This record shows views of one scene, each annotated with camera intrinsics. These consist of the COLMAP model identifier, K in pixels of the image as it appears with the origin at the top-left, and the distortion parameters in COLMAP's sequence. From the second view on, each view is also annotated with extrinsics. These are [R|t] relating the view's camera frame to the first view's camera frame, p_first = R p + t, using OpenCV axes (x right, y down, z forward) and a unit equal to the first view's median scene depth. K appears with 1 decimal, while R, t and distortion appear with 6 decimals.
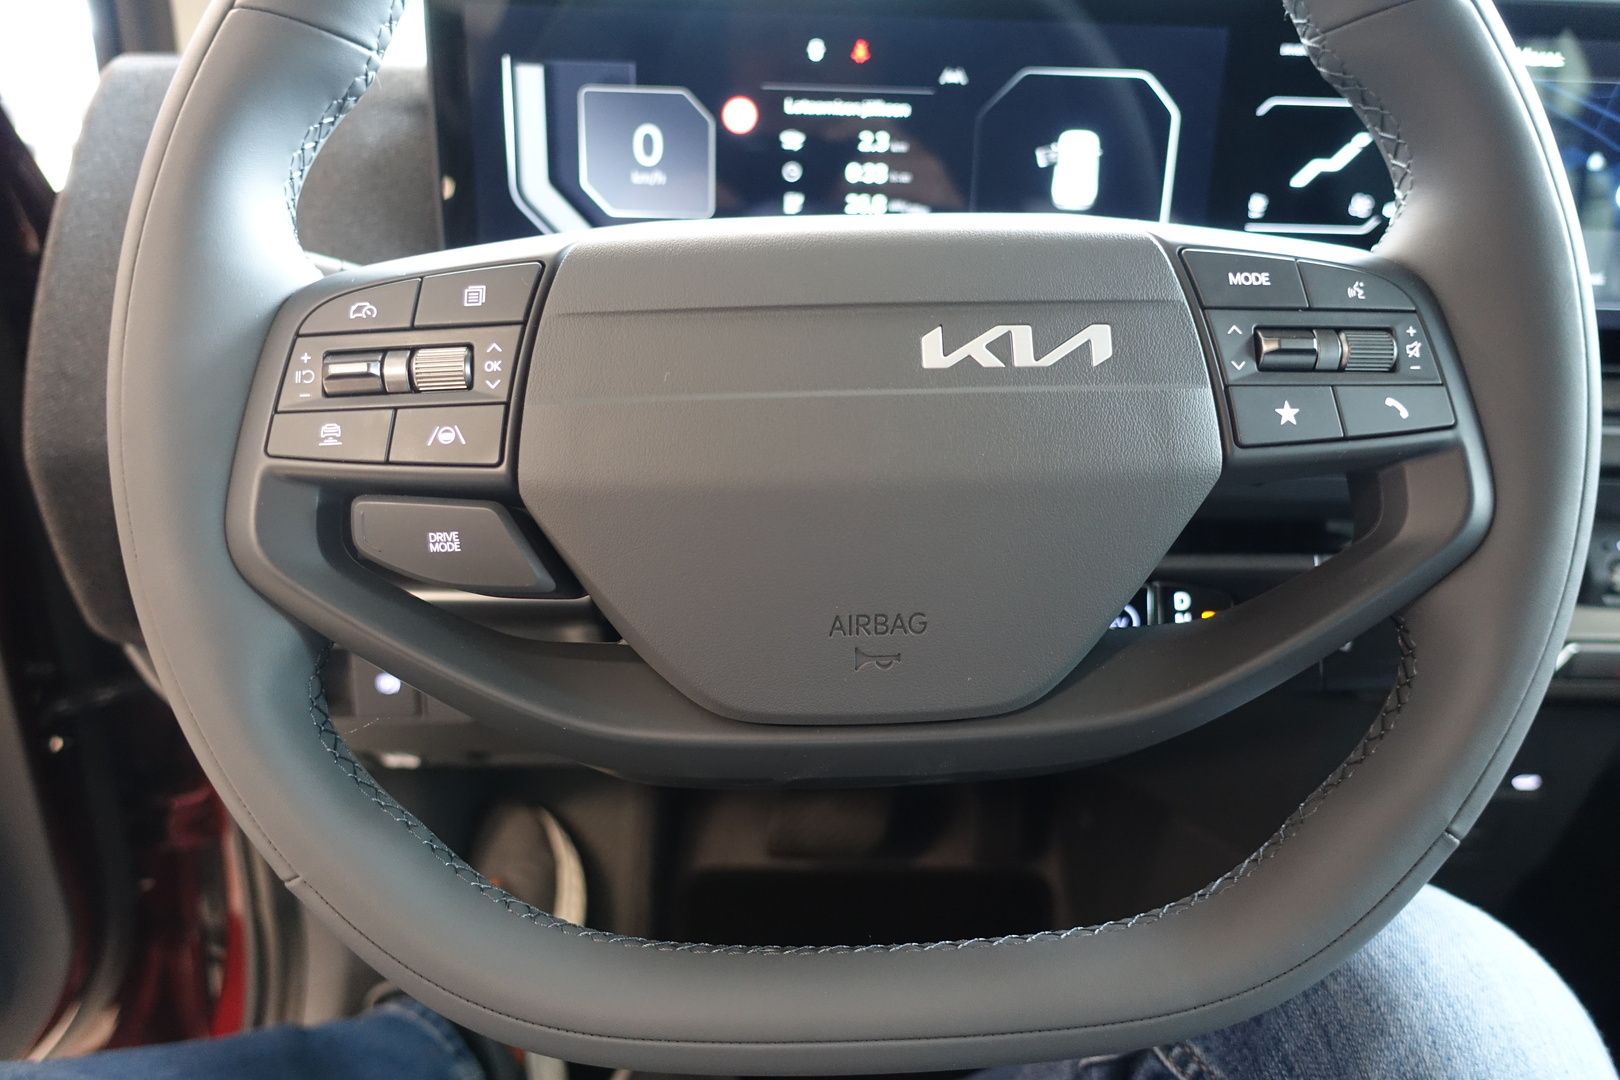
lens RADIAL K [[1115.8, 0, 810.0], [0, 1115.8, 540.0], [0, 0, 1]] dist [-0.002966, 0.000155]
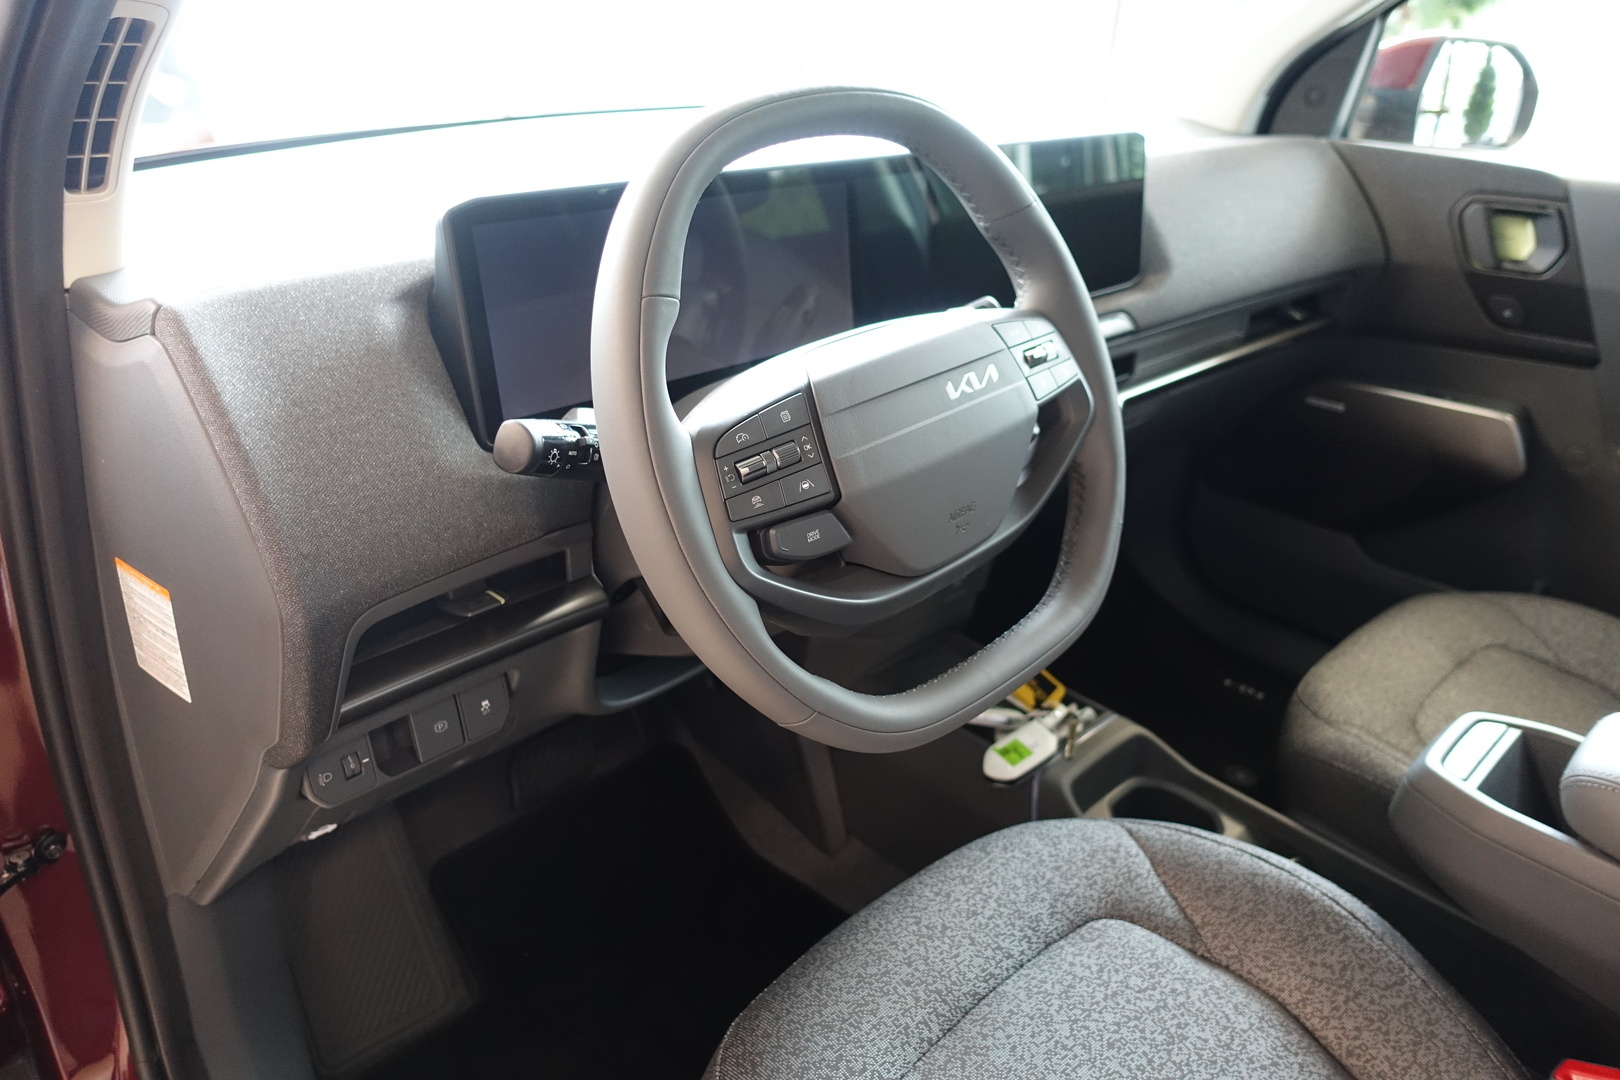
lens RADIAL K [[1115.8, 0, 810.0], [0, 1115.8, 540.0], [0, 0, 1]] dist [-0.002966, 0.000155]
pose [[0.724125, -0.308957, 0.616594, -1.607918], [0.294655, 0.946933, 0.128438, -0.257588], [-0.623555, 0.088677, 0.776734, -0.587121]]
